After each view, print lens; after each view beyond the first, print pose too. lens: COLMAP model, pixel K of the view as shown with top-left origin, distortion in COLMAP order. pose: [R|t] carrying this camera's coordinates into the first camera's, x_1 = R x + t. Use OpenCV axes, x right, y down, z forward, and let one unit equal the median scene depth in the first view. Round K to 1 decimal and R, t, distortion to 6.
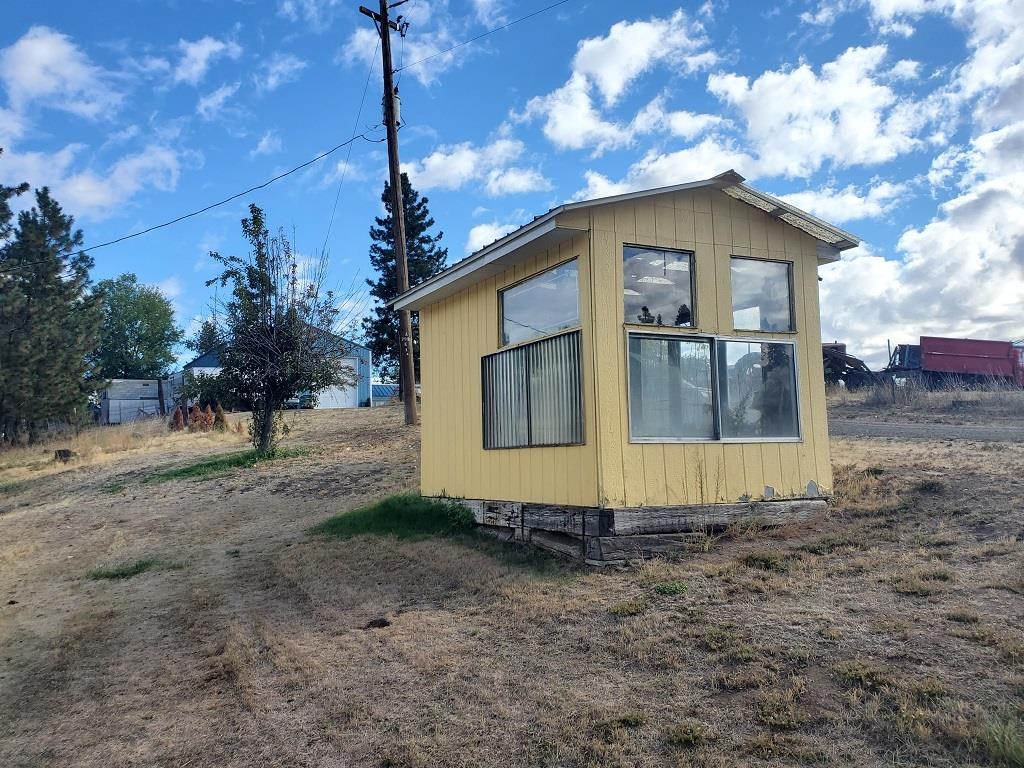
lens RADIAL K [[824.3, 0, 521.3], [0, 824.3, 383.0], [0, 0, 1]] dist [0.044935, -0.023783]
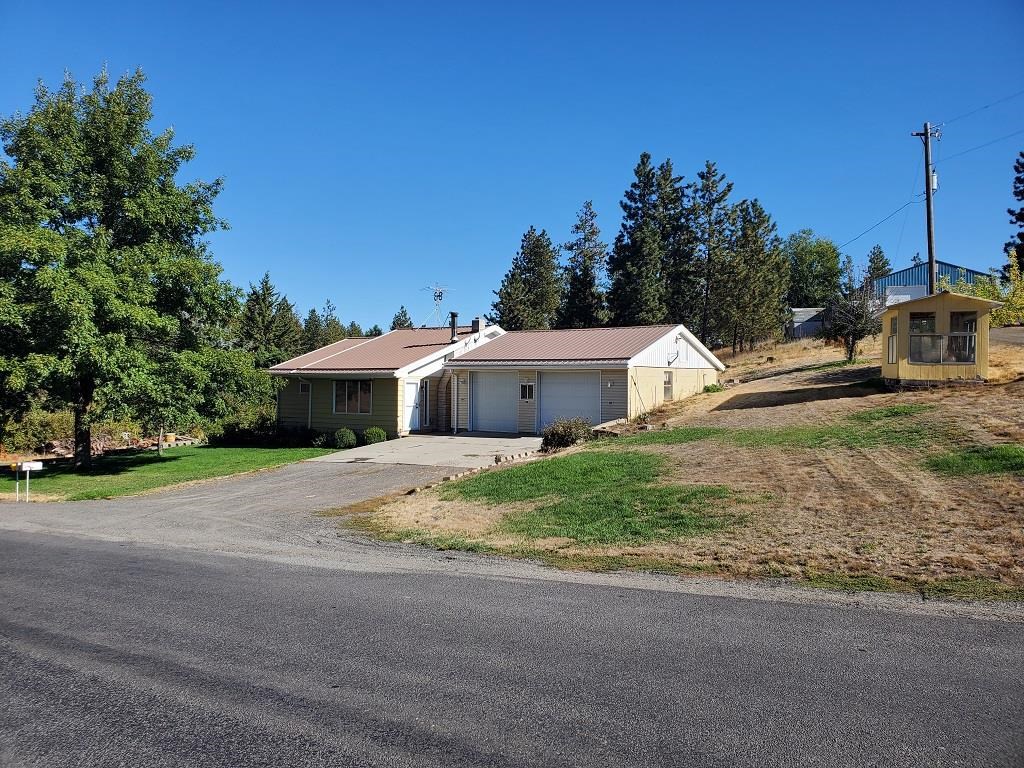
lens RADIAL K [[824.3, 0, 478.3], [0, 824.3, 366.5], [0, 0, 1]] dist [0.044935, -0.023783]
pose [[0.675648, 0.029080, -0.736651, 0.177019], [0.044914, 0.995742, 0.080502, -0.034566], [0.735855, -0.087476, 0.671465, -0.339150]]
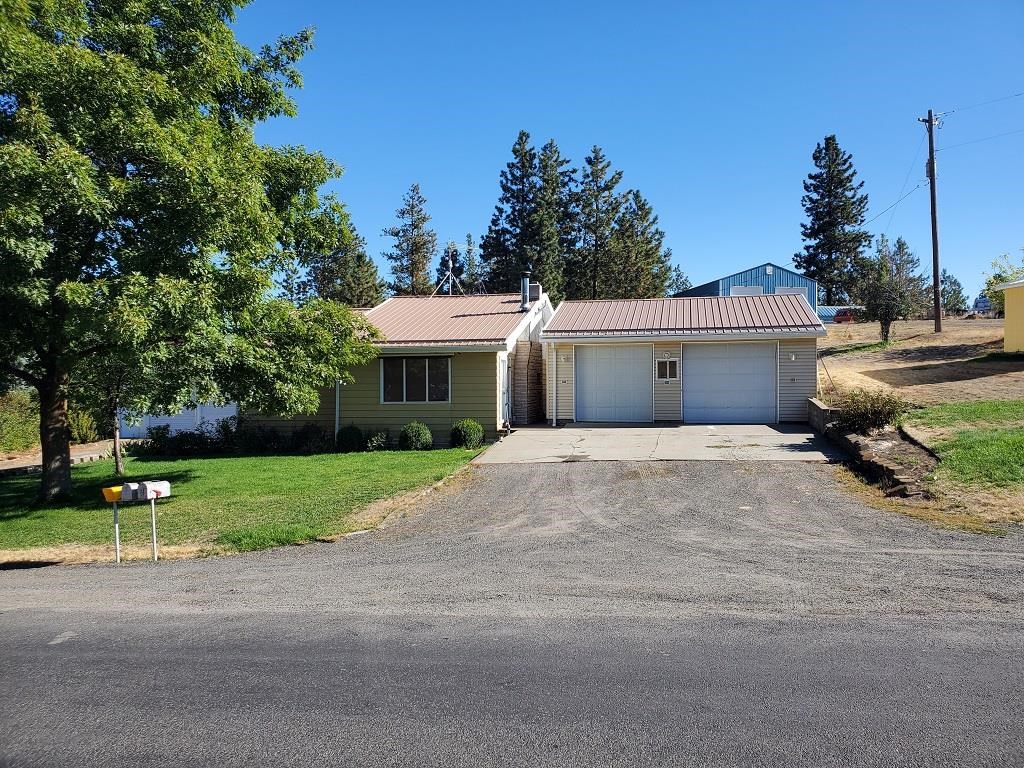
lens RADIAL K [[824.3, 0, 512.7], [0, 824.3, 383.3], [0, 0, 1]] dist [0.044935, -0.023783]
pose [[0.921392, 0.028125, -0.387616, -0.091260], [0.011134, 0.995058, 0.098667, -0.010759], [0.388475, -0.095227, 0.916525, -0.381669]]
